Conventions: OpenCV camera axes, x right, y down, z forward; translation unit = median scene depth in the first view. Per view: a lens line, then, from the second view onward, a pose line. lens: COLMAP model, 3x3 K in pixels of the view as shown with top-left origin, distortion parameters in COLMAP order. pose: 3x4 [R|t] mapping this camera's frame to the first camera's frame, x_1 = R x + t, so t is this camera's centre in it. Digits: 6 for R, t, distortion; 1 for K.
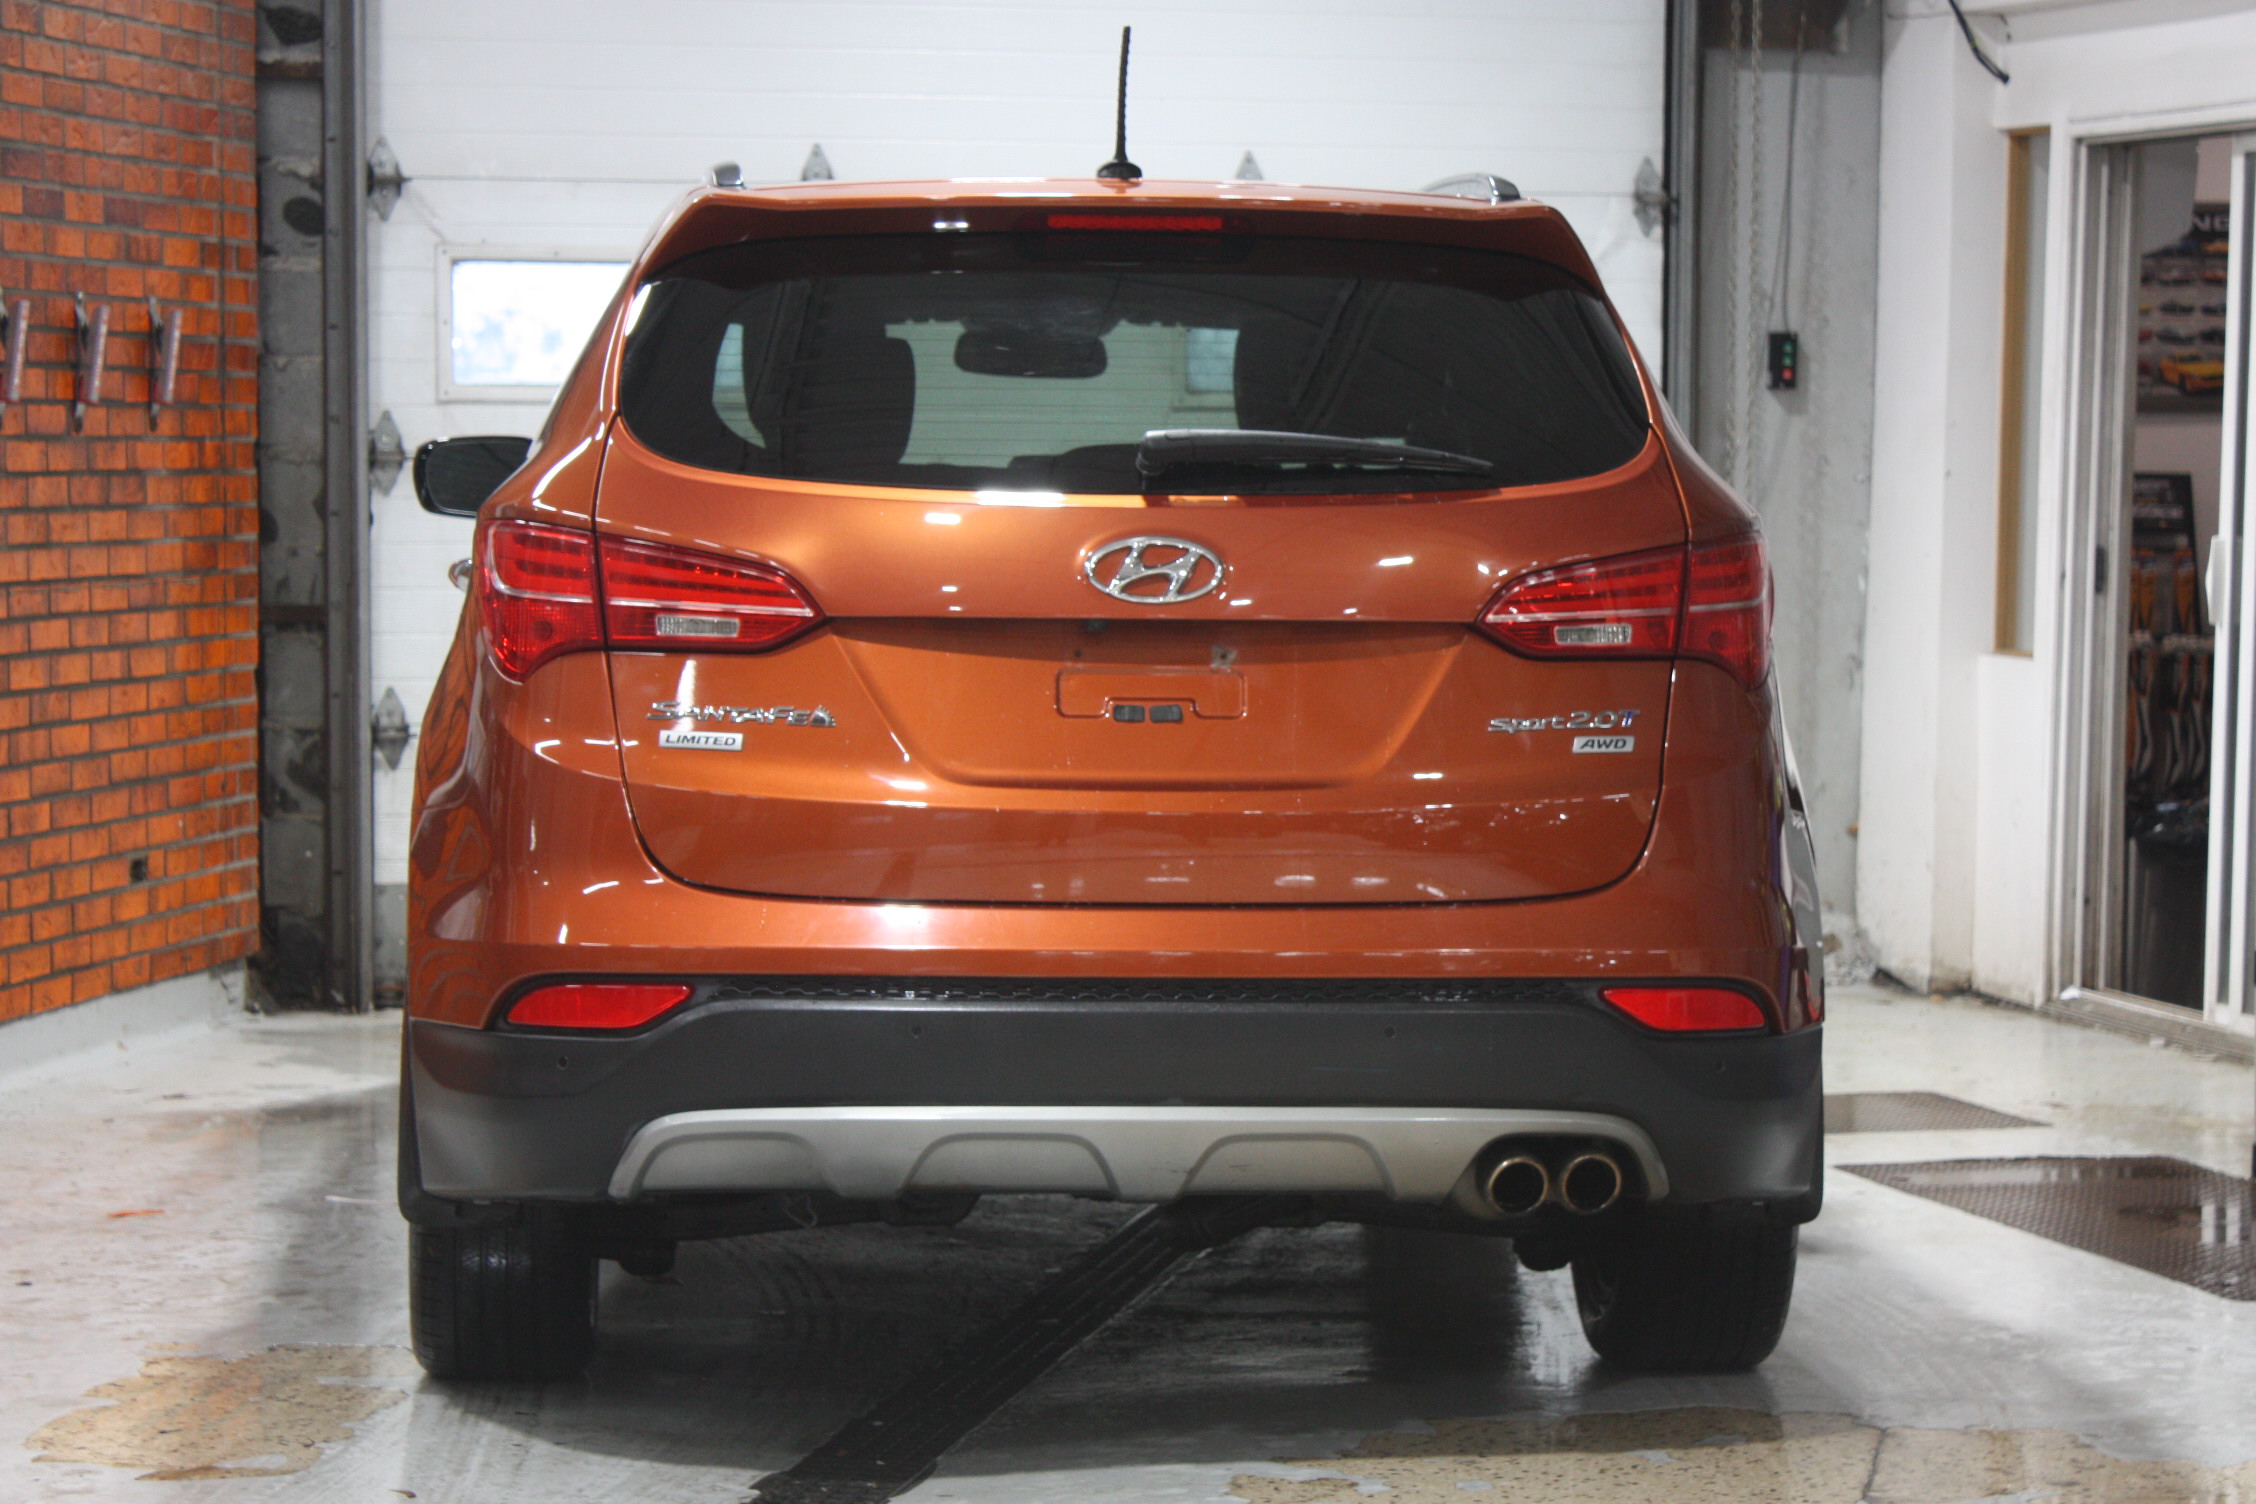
lens RADIAL K [[5630.0, 0, 1143.4], [0, 5630.0, 757.1], [0, 0, 1]] dist [0.103684, 0.000000]
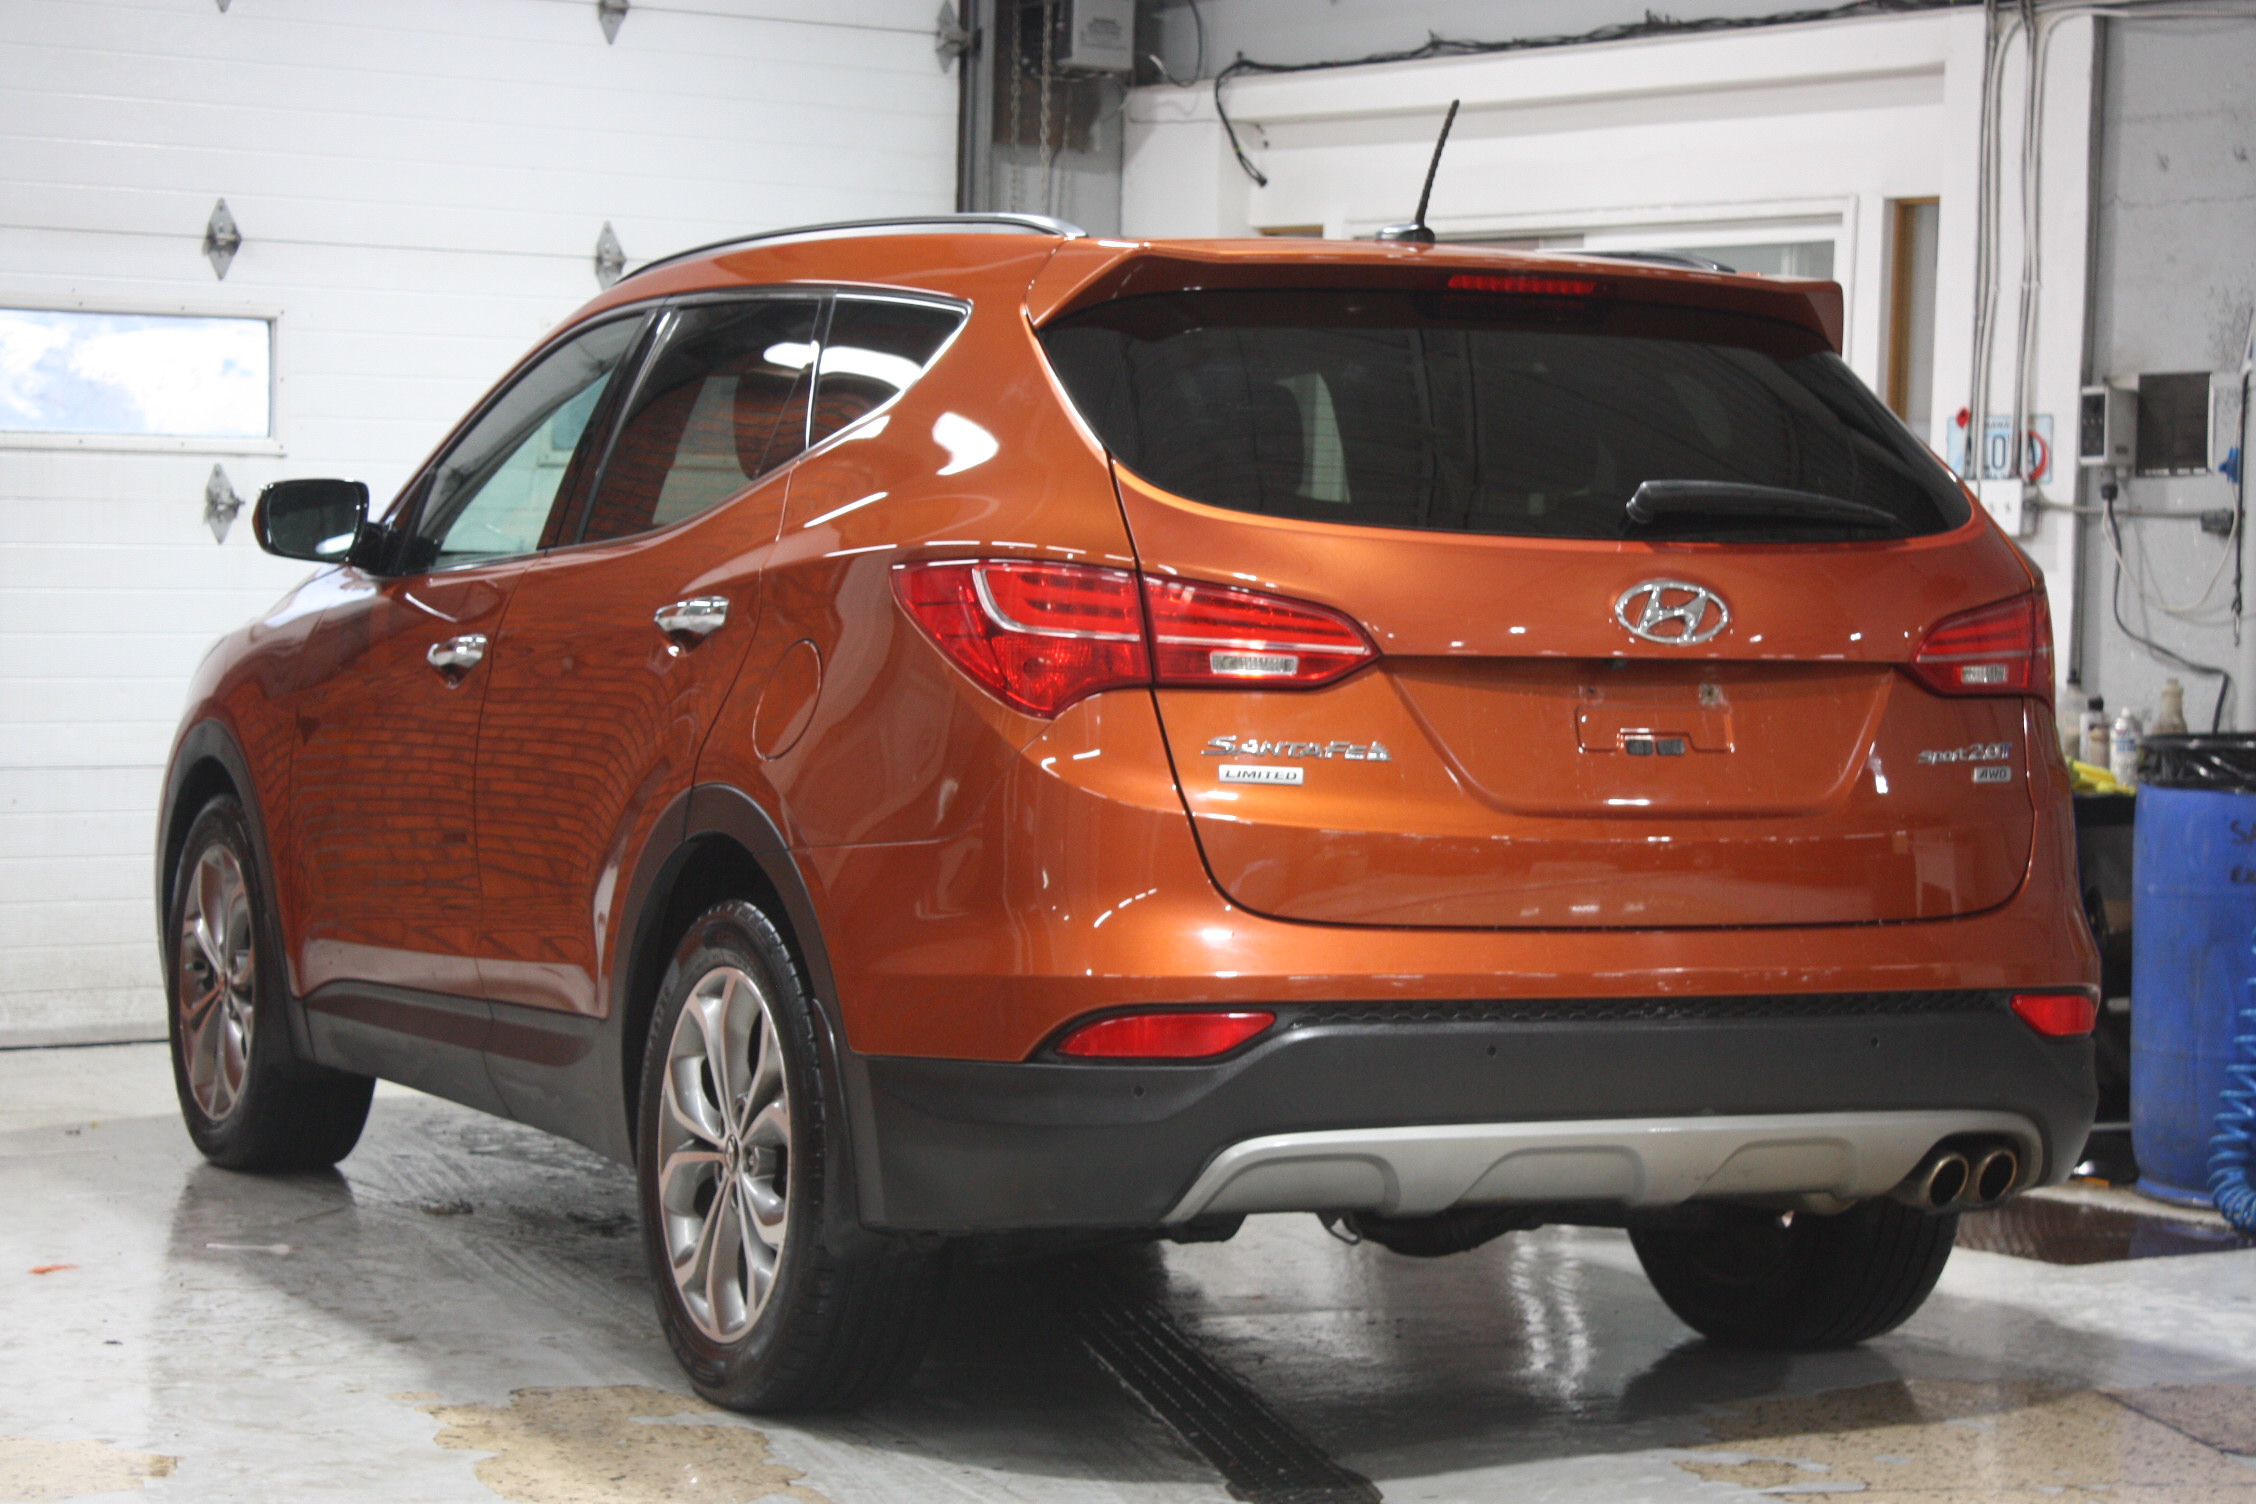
lens RADIAL K [[5167.7, 0, 1116.2], [0, 5167.7, 748.3], [0, 0, 1]] dist [0.128432, 0.000000]
pose [[0.932809, -0.002712, 0.360361, -0.435675], [0.007022, 0.999919, -0.010652, 0.002064], [-0.360303, 0.012467, 0.932752, 0.125533]]
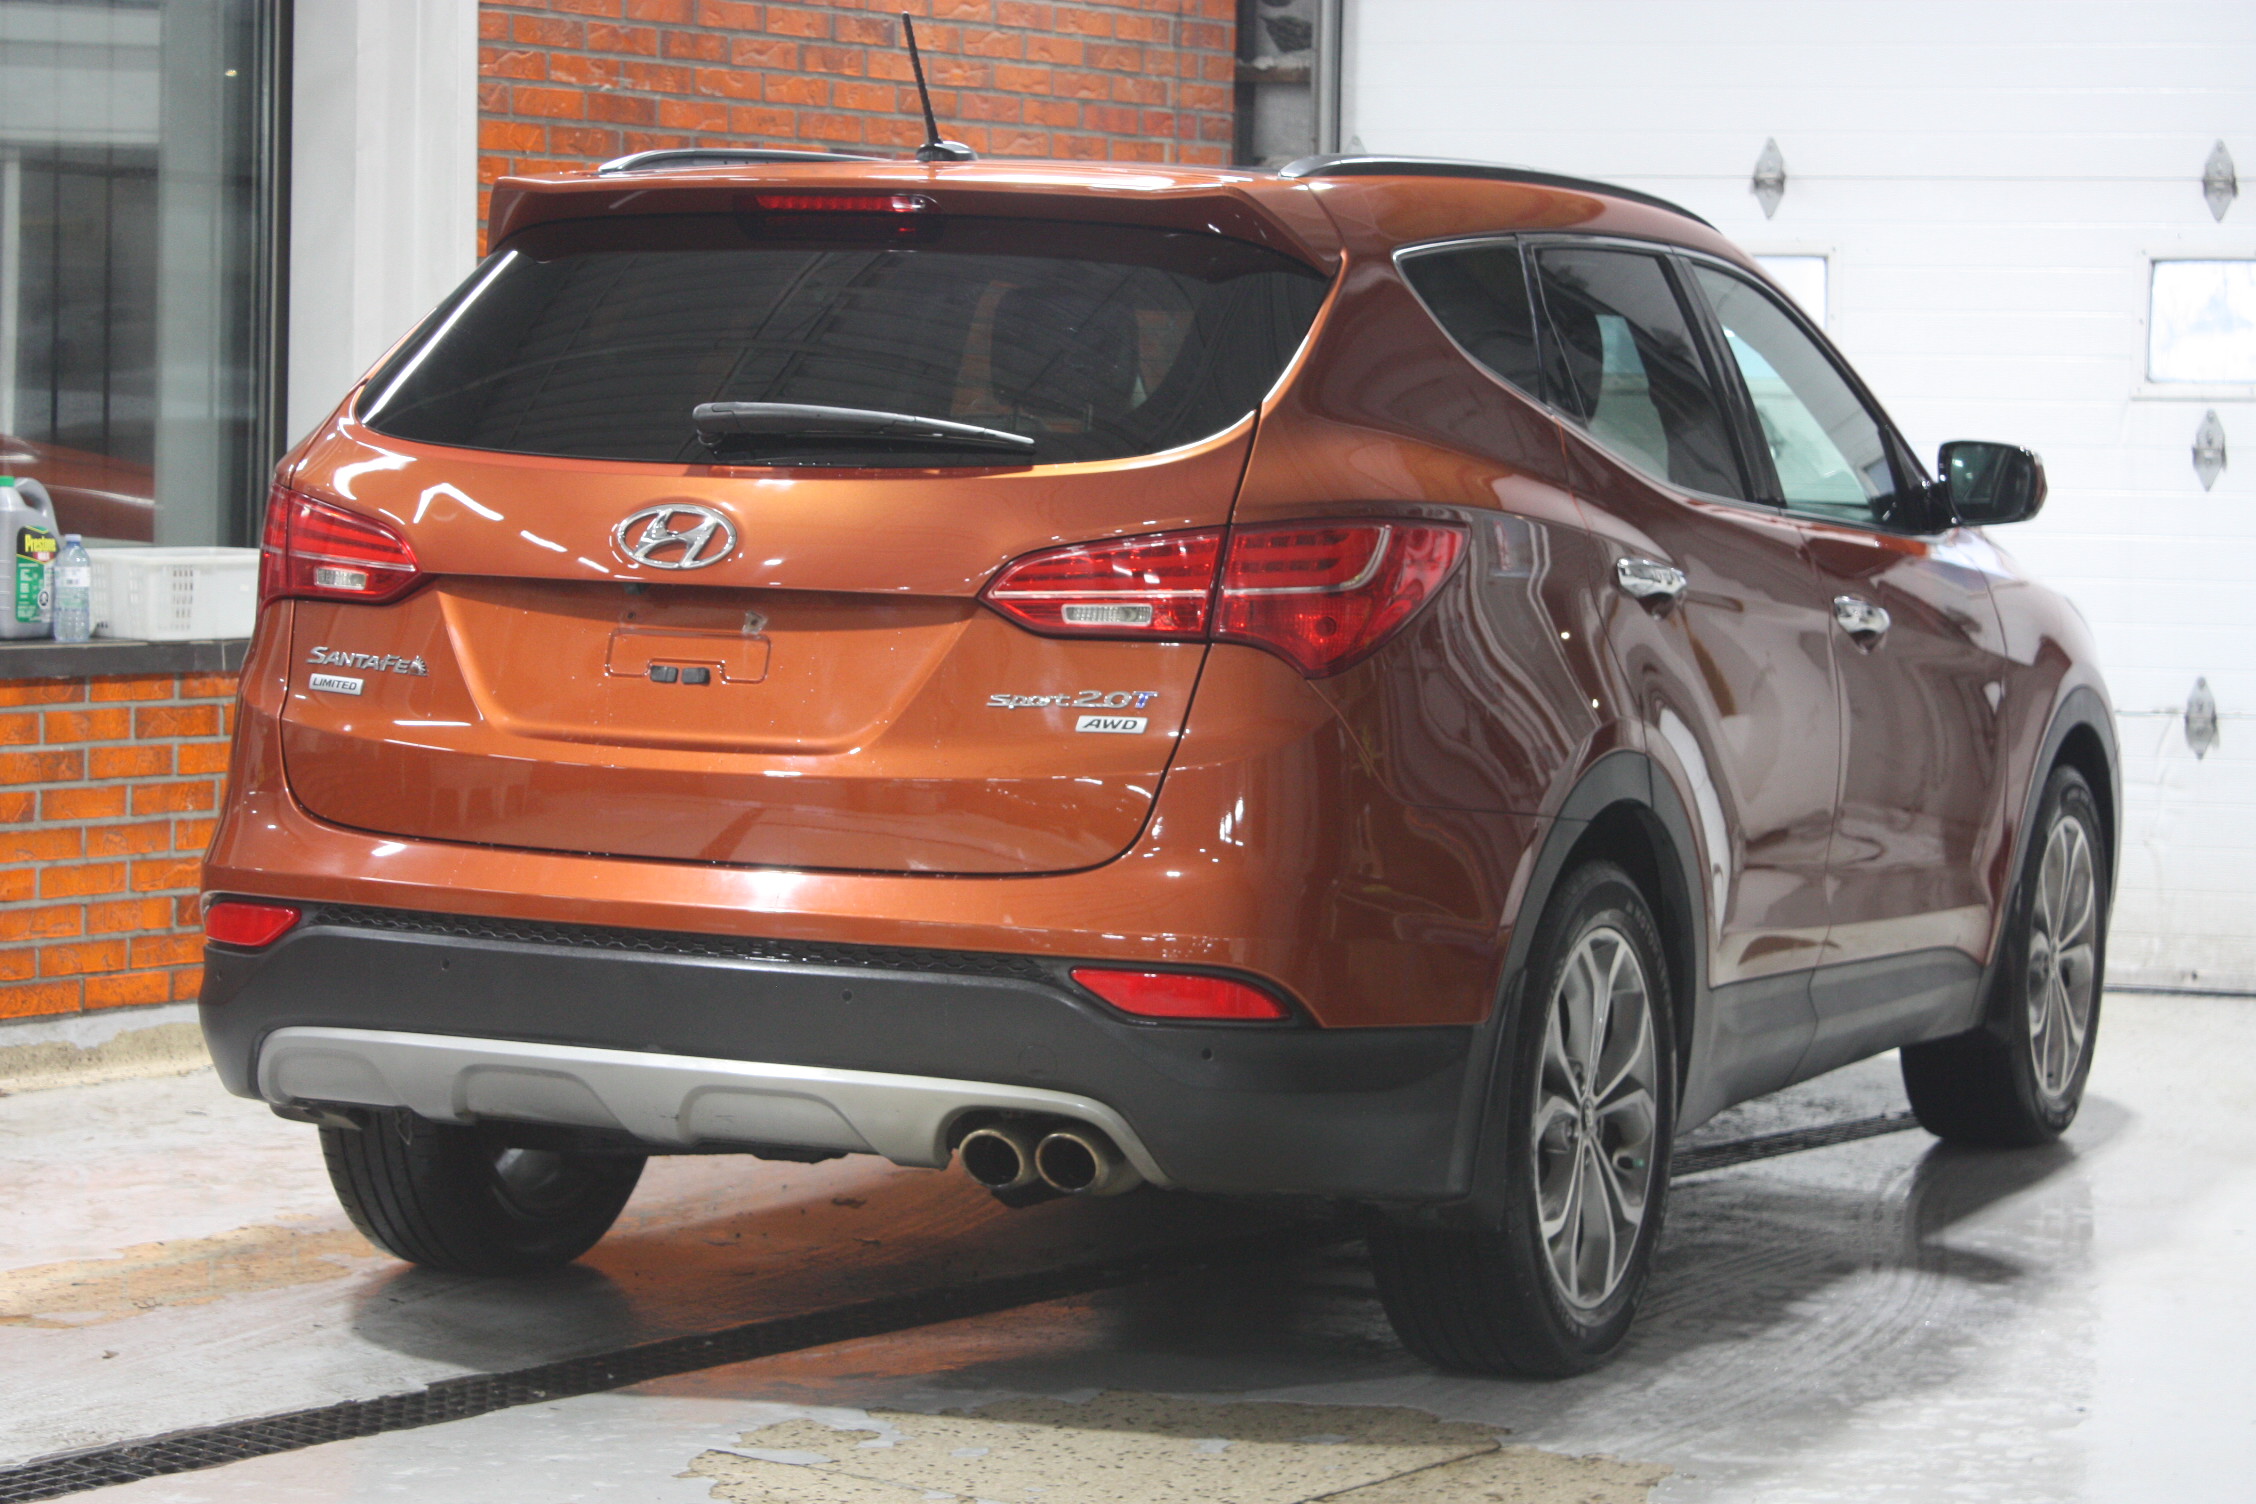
lens RADIAL K [[5330.3, 0, 1120.2], [0, 5330.3, 750.6], [0, 0, 1]] dist [0.075800, 0.000000]
pose [[0.876402, 0.045004, -0.479472, 0.532329], [-0.044216, 0.998938, 0.012941, -0.009872], [0.479545, 0.009859, 0.877462, 0.173823]]
